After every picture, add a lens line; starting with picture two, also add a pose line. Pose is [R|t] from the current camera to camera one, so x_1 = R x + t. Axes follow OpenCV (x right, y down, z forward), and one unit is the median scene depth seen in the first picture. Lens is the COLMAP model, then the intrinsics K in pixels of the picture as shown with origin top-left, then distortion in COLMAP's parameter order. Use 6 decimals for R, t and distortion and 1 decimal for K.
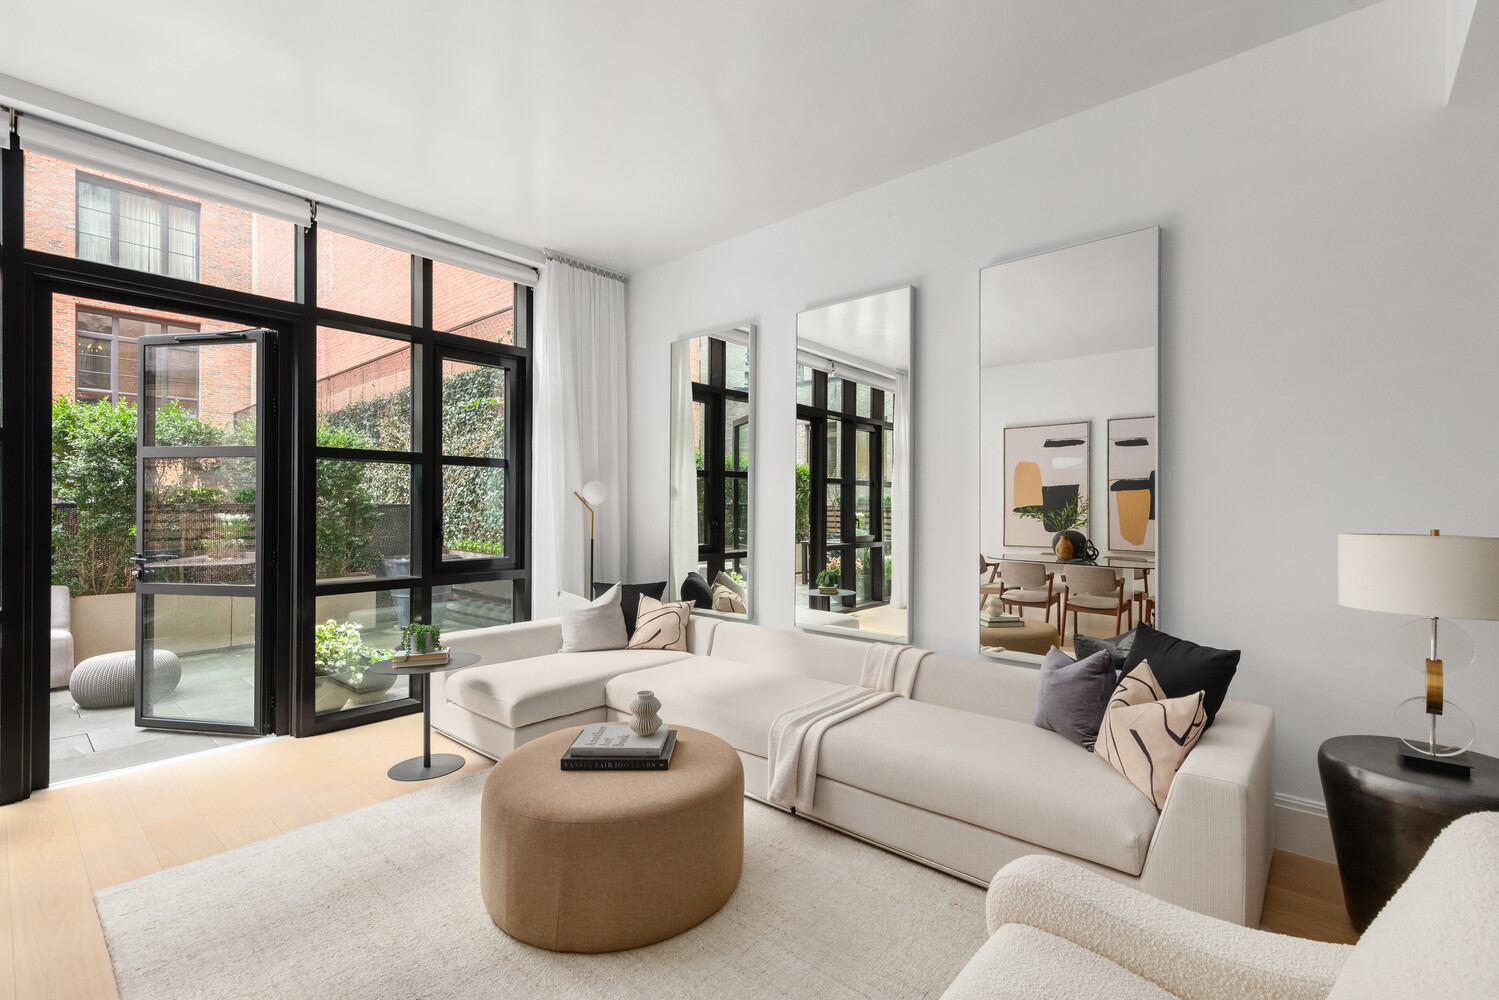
lens RADIAL K [[675.0, 0, 739.5], [0, 675.0, 501.7], [0, 0, 1]] dist [0.002373, -0.000431]
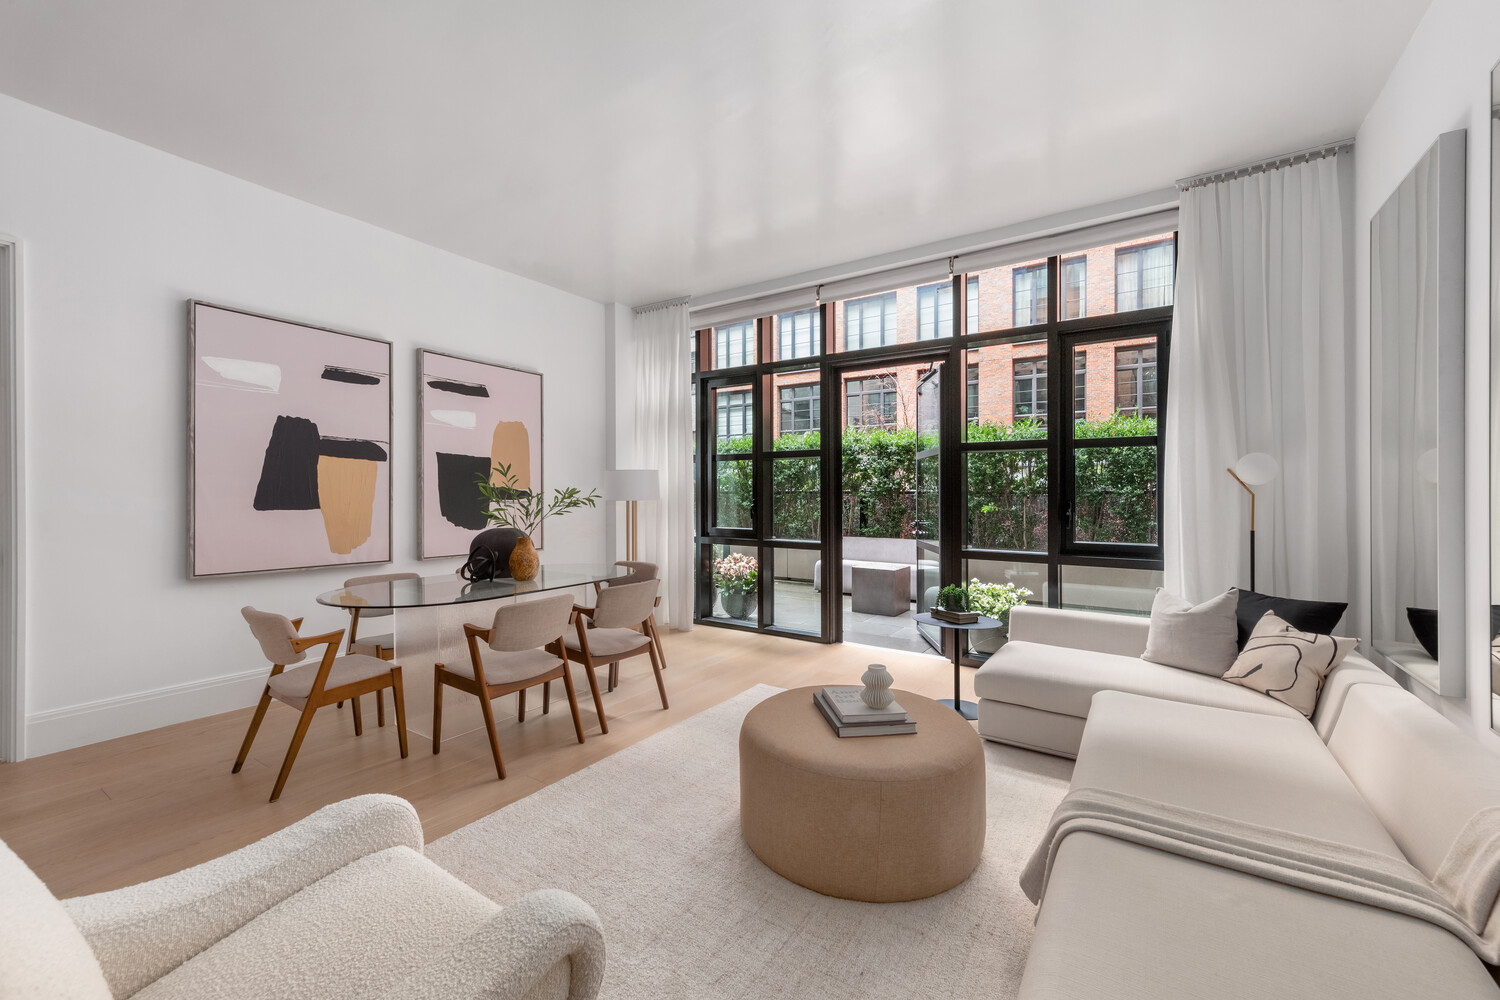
lens RADIAL K [[599.0, 0, 746.8], [0, 599.0, 495.4], [0, 0, 1]] dist [-0.001129, 0.000084]
pose [[0.118667, -0.003905, -0.992926, 0.421651], [0.004657, 0.999983, -0.003377, 0.018183], [0.992923, -0.004223, 0.118684, 0.411461]]
